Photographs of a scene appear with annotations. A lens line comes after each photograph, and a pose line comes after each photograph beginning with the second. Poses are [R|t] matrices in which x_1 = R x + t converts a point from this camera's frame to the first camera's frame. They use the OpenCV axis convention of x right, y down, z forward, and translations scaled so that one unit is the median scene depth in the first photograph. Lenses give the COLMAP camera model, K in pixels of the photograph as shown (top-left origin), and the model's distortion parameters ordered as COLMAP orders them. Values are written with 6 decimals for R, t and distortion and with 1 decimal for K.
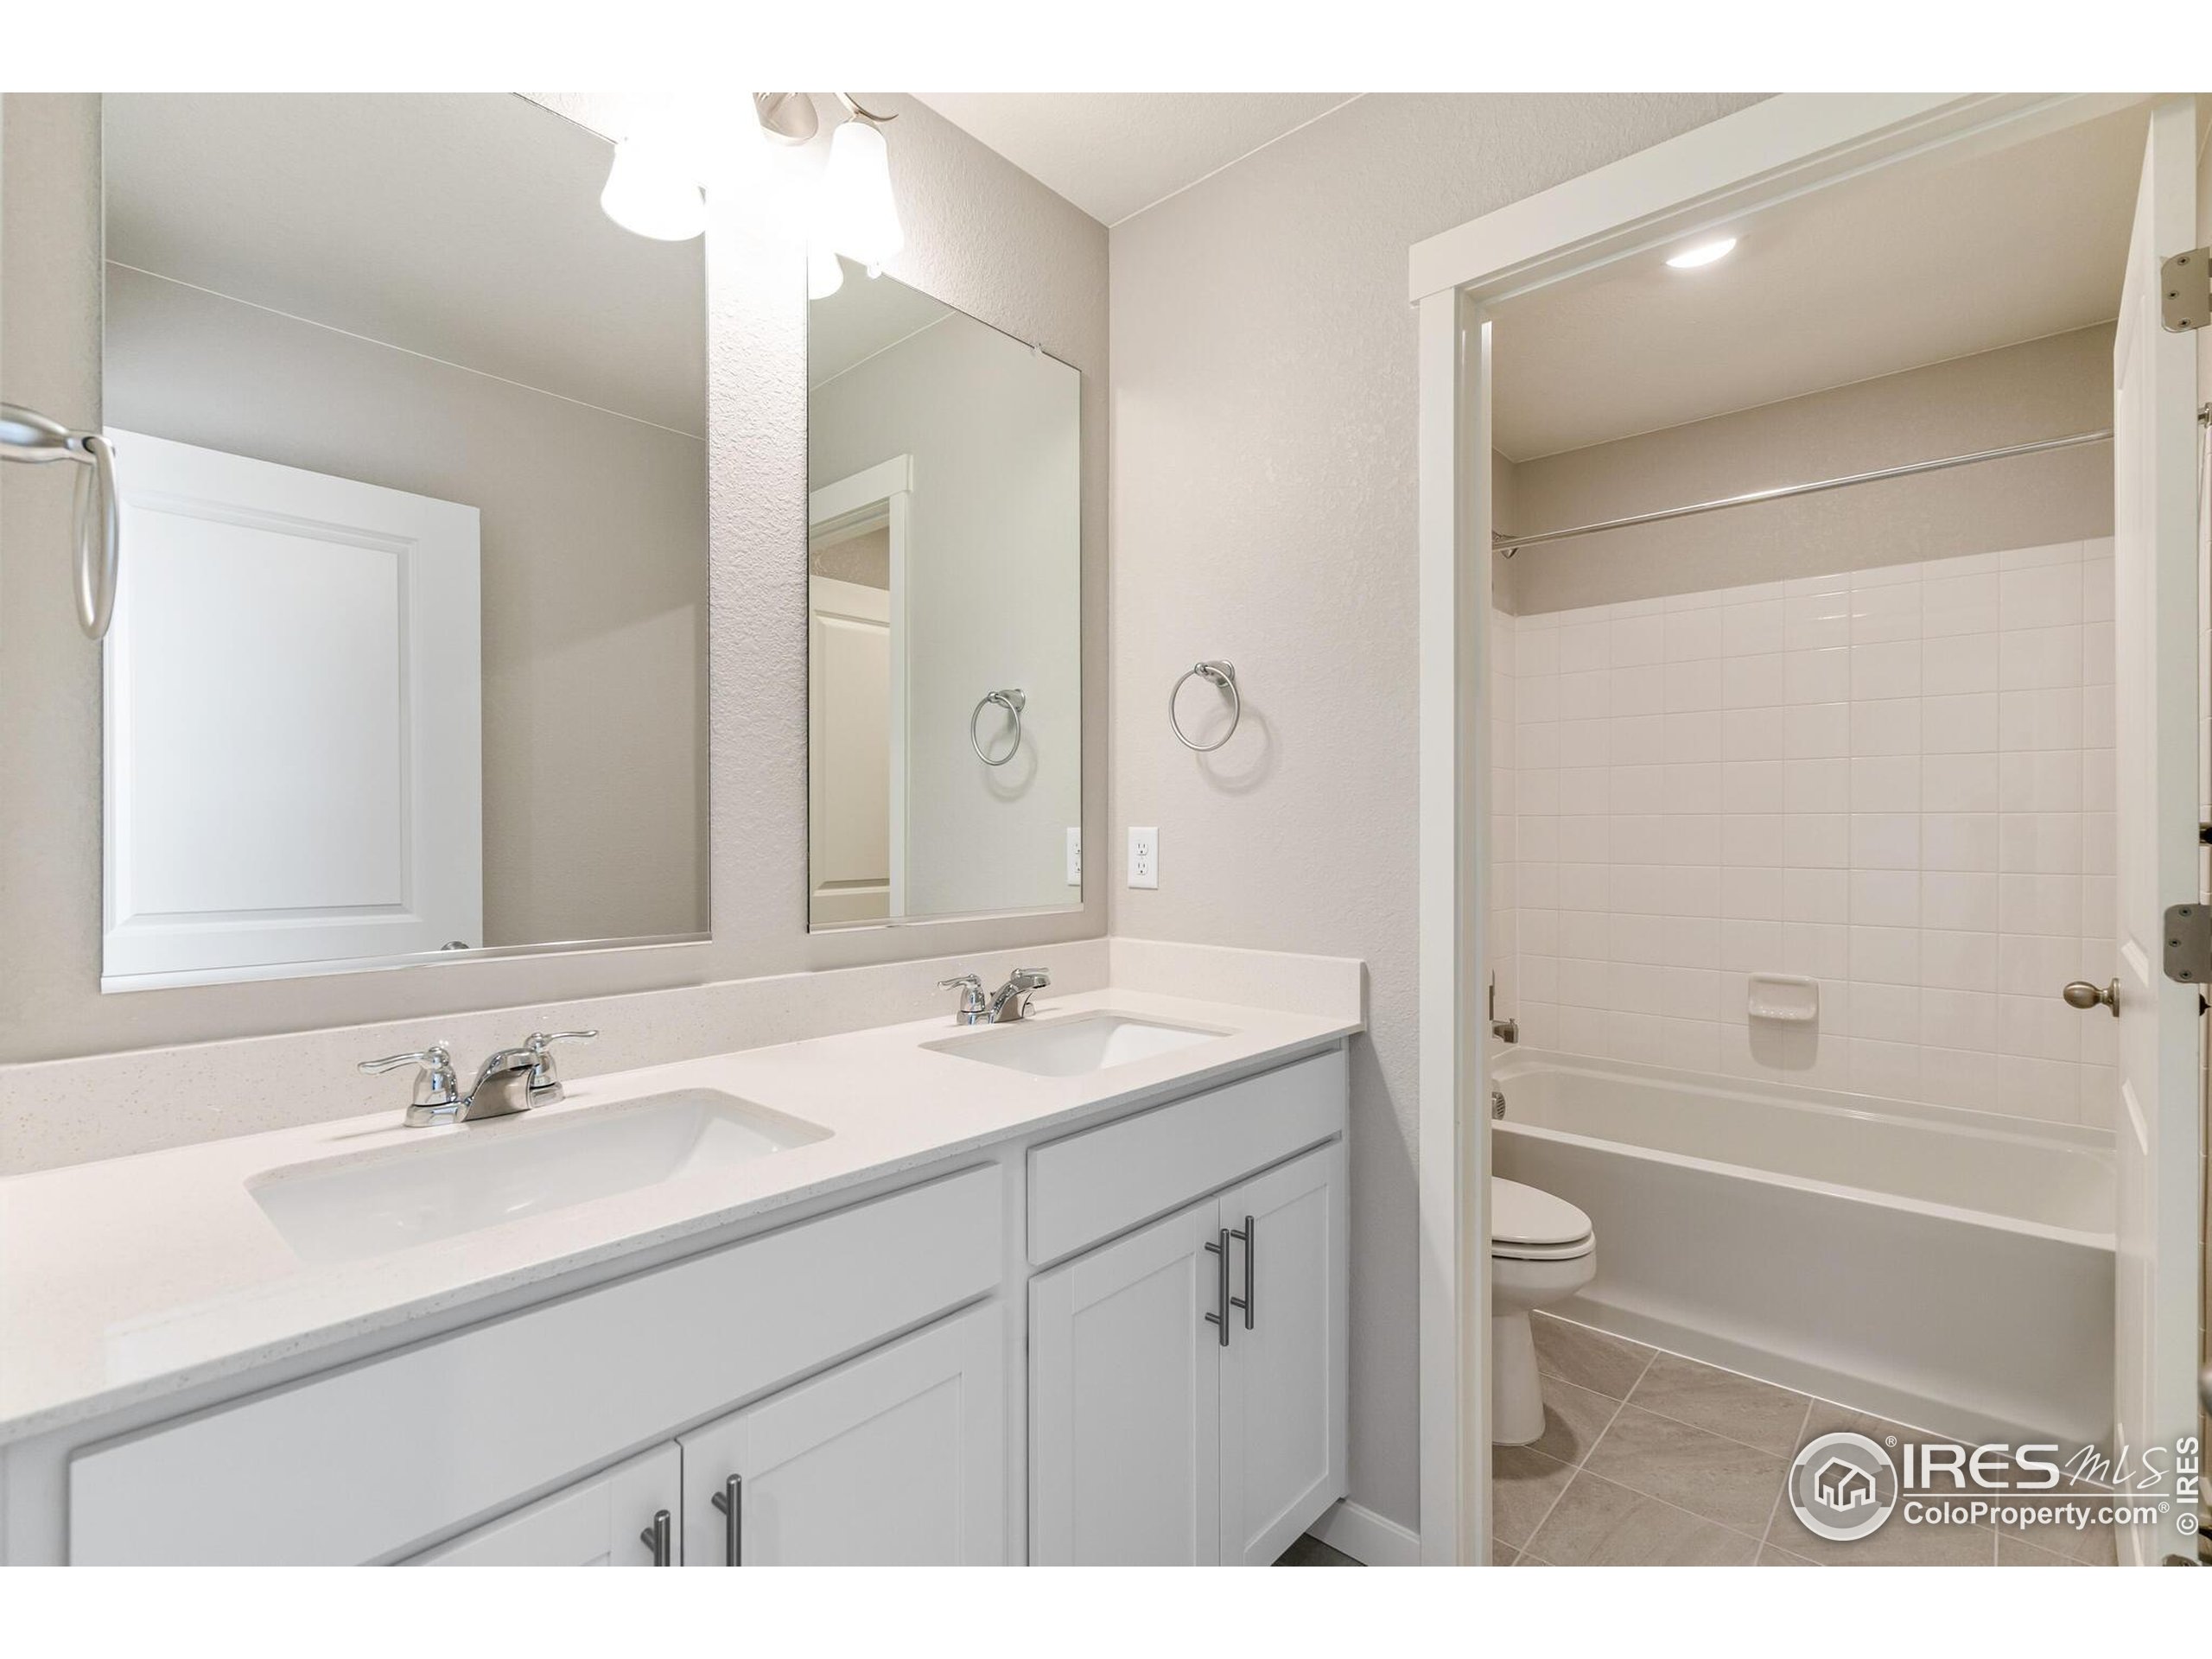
lens RADIAL K [[1002.1, 0, 1106.0], [0, 1002.1, 829.5], [0, 0, 1]] dist [-0.001929, -0.000413]
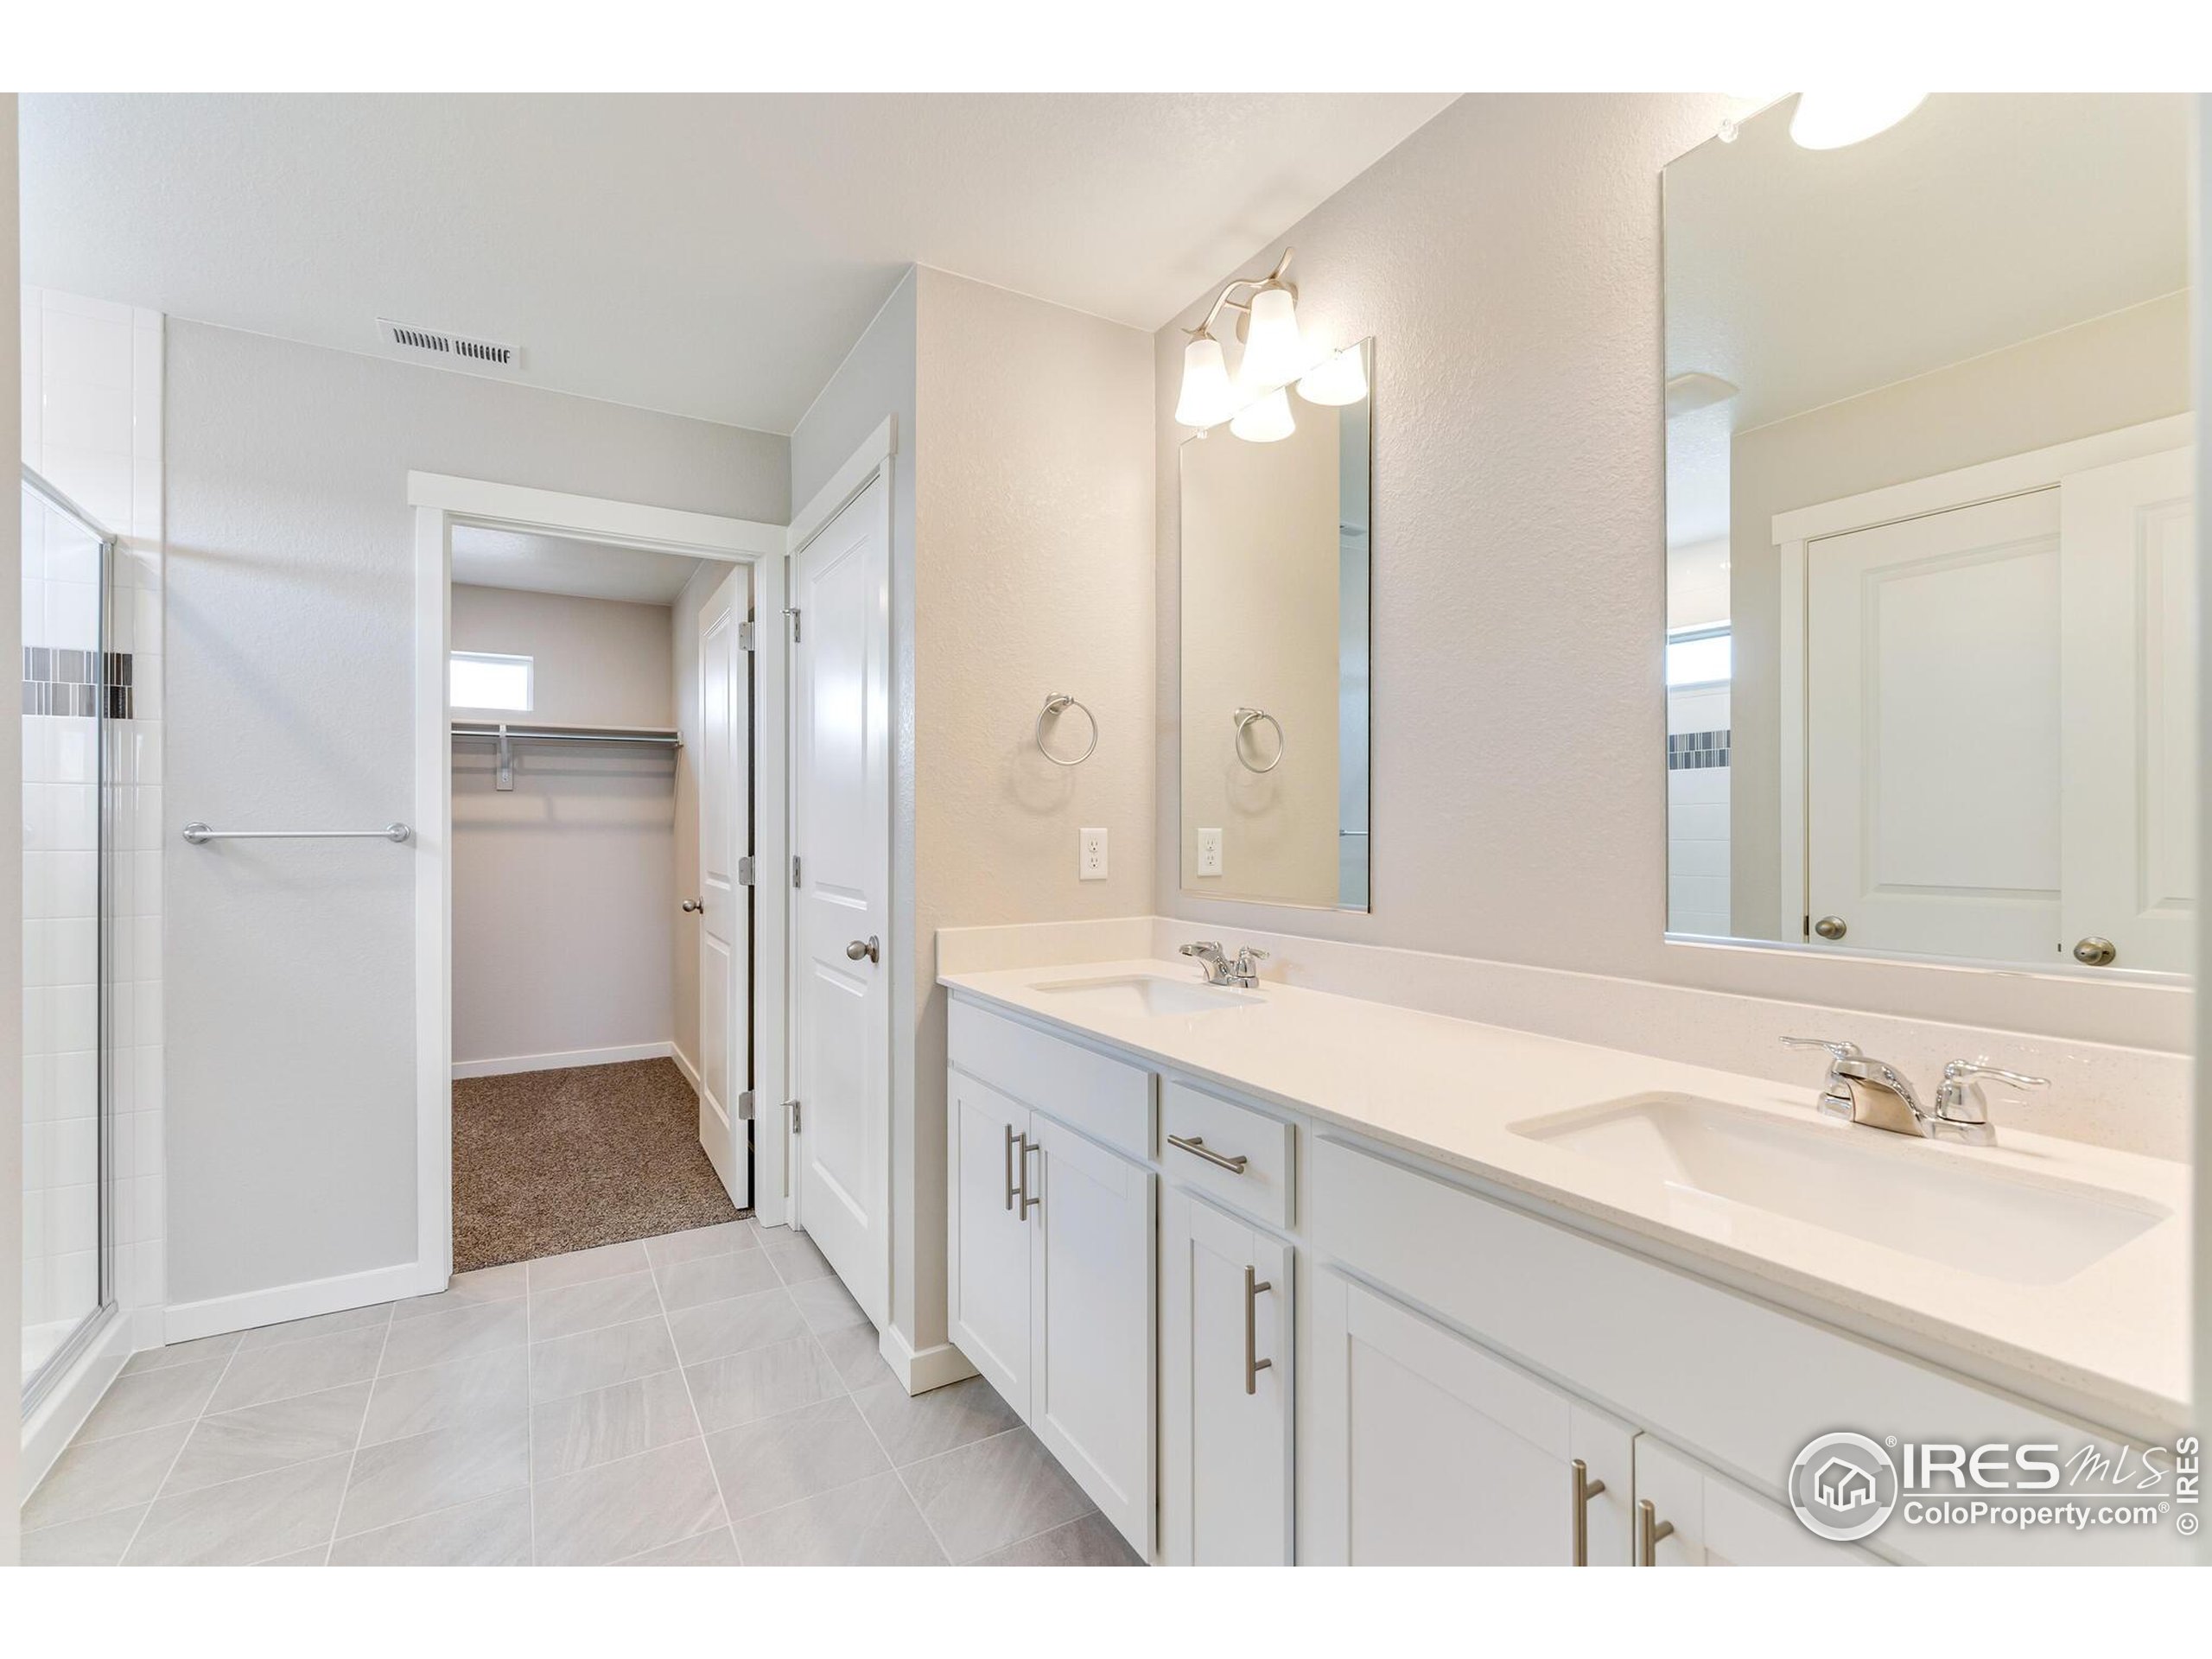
lens RADIAL K [[1002.1, 0, 1106.0], [0, 1002.1, 829.5], [0, 0, 1]] dist [-0.001929, -0.000413]
pose [[-0.297131, -0.001613, -0.954835, 0.829040], [0.002054, 0.999995, -0.002328, 0.001669], [0.954834, -0.002653, -0.297127, 0.922096]]
